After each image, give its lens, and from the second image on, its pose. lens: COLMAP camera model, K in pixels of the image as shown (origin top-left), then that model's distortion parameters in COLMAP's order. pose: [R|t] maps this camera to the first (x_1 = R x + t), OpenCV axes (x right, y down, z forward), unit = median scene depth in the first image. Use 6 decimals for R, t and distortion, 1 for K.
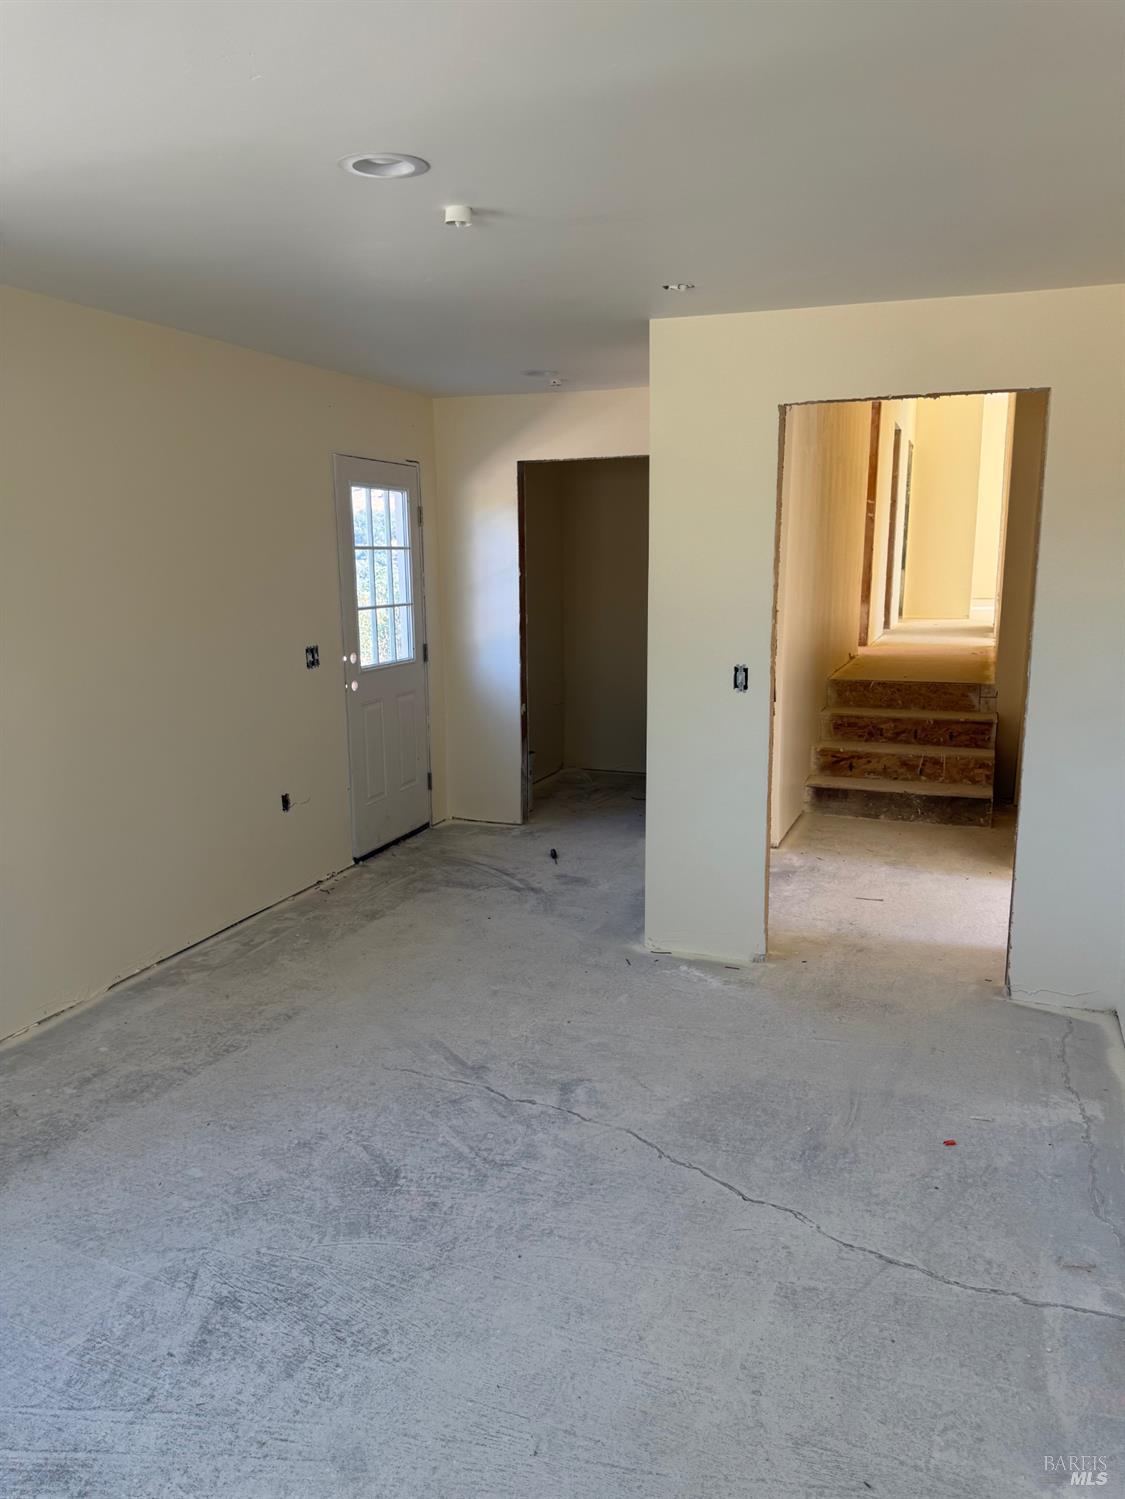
lens RADIAL K [[1047.9, 0, 557.0], [0, 1047.9, 759.1], [0, 0, 1]] dist [0.051608, -0.076383]
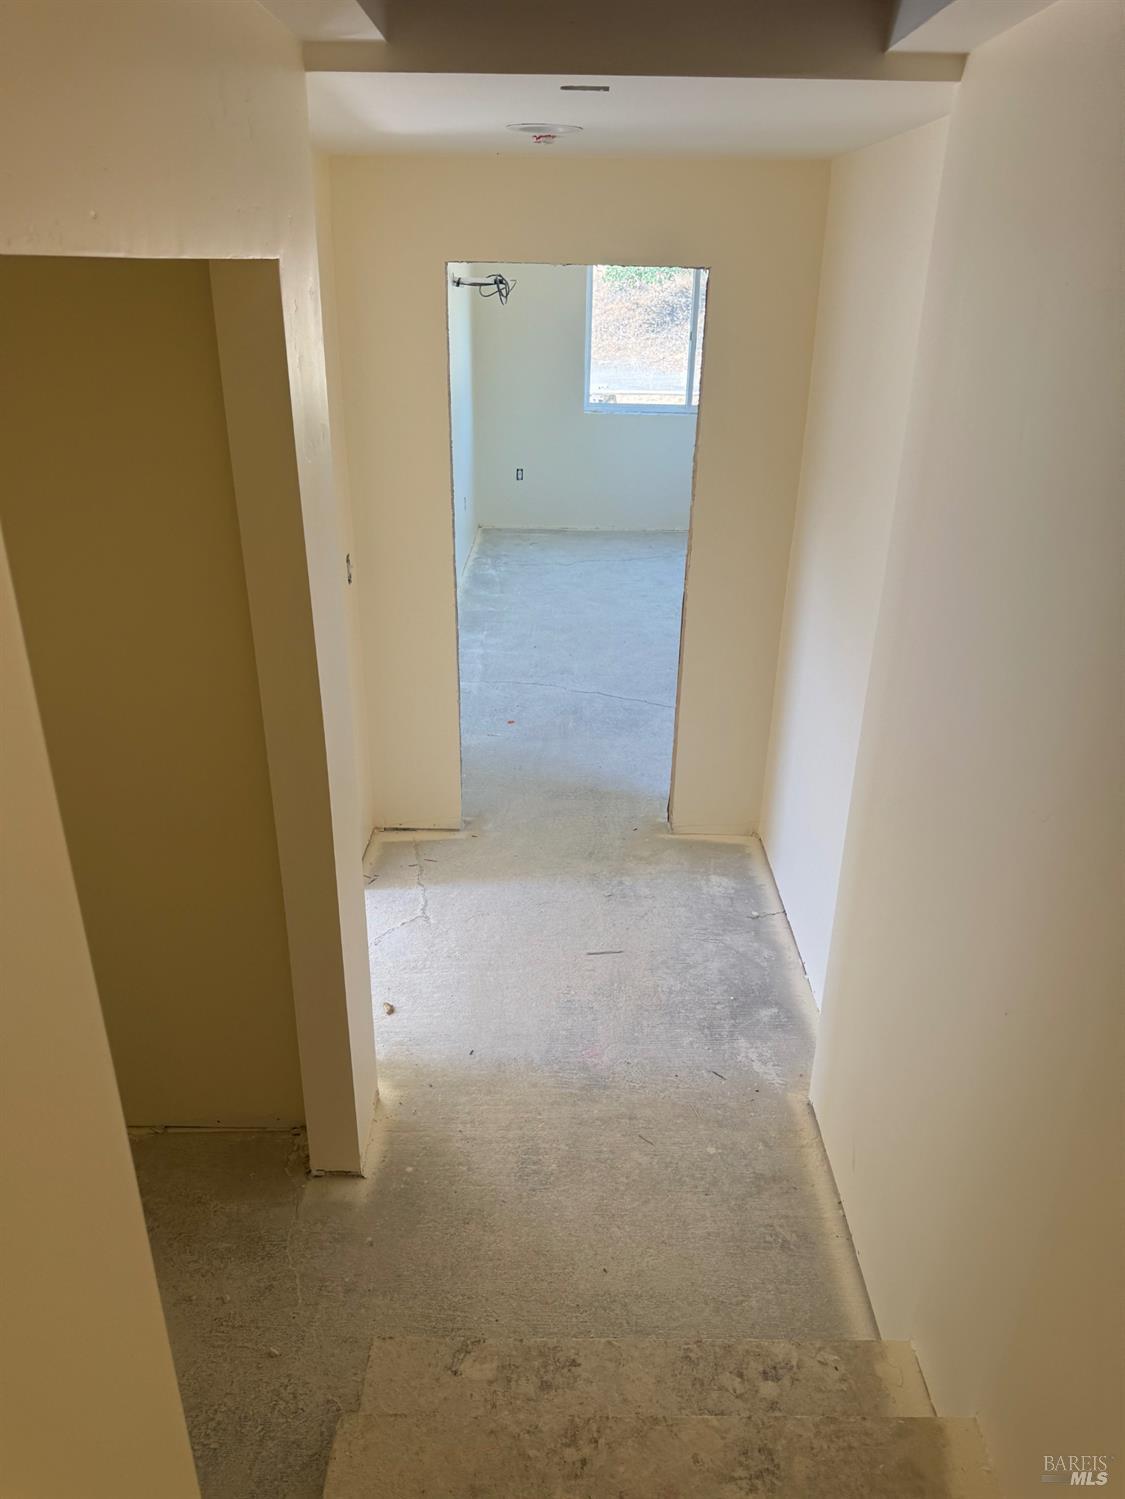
lens RADIAL K [[1055.0, 0, 561.5], [0, 1055.0, 787.2], [0, 0, 1]] dist [0.044597, -0.081653]
pose [[-0.928702, 0.150330, -0.338990, 0.941244], [-0.086463, 0.801166, 0.592163, -0.664973], [0.360607, 0.579252, -0.731046, 2.468234]]
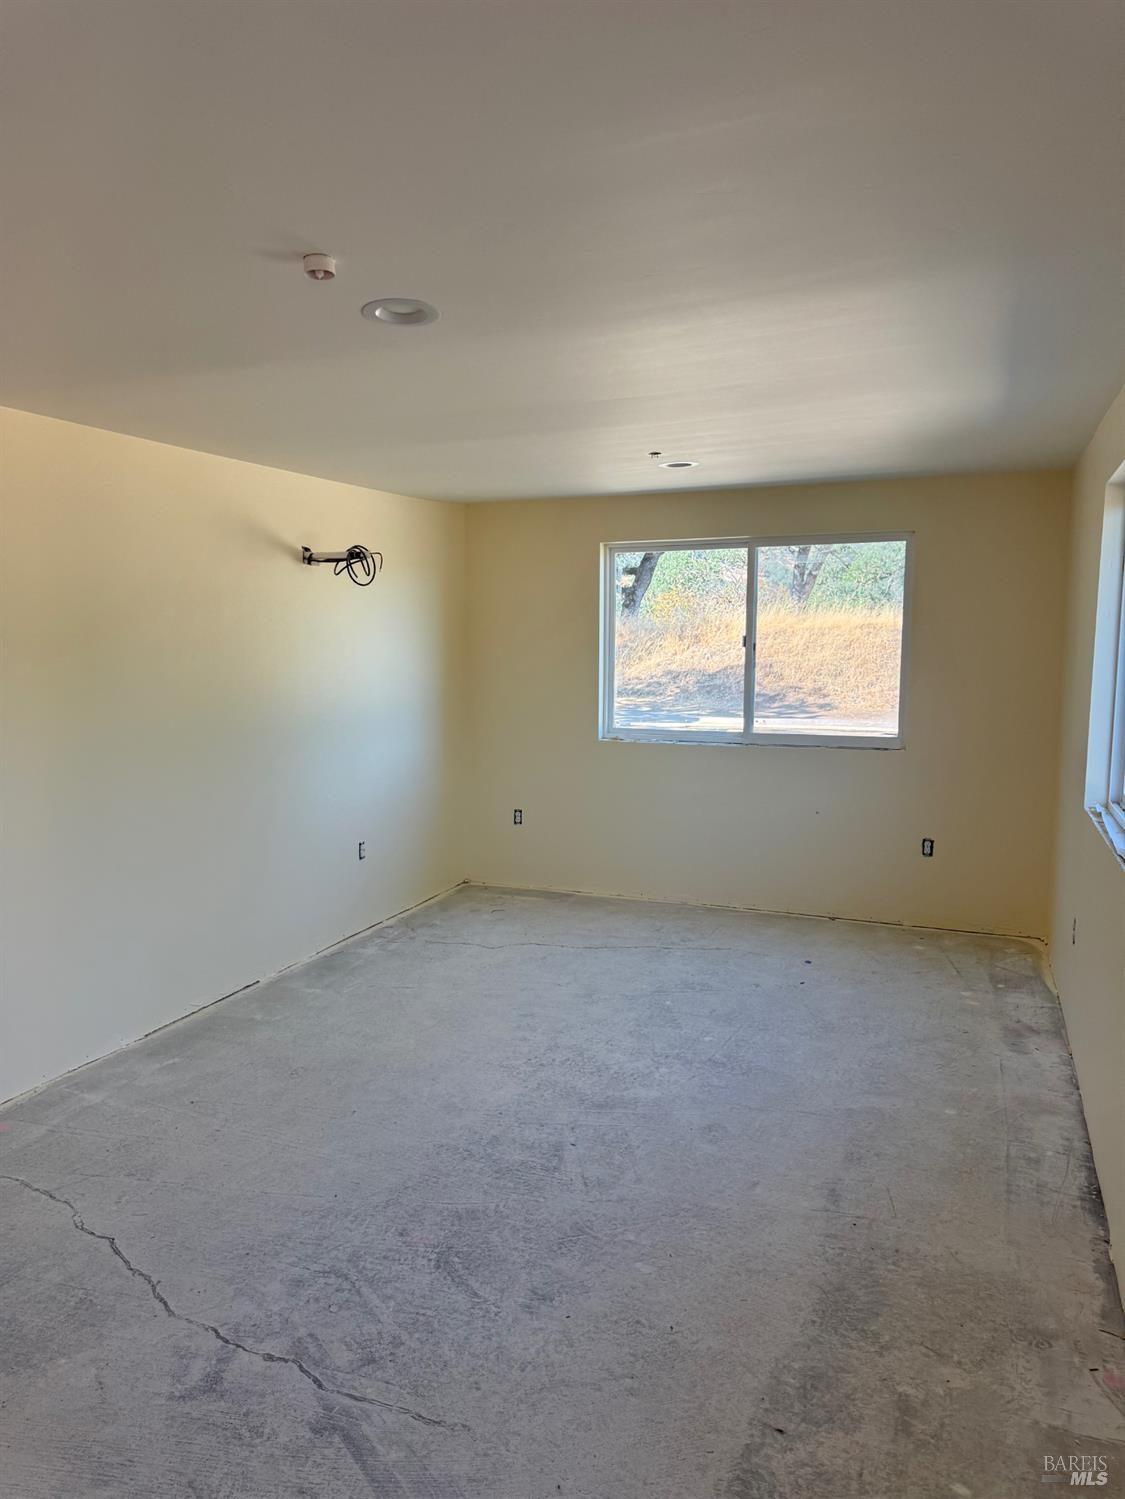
lens RADIAL K [[1047.9, 0, 557.0], [0, 1047.9, 759.1], [0, 0, 1]] dist [0.051608, -0.076383]
pose [[-0.999965, 0.006770, -0.004957, -0.249043], [0.004961, 0.953466, 0.301459, -0.340088], [0.006767, 0.301424, -0.953466, 1.716685]]
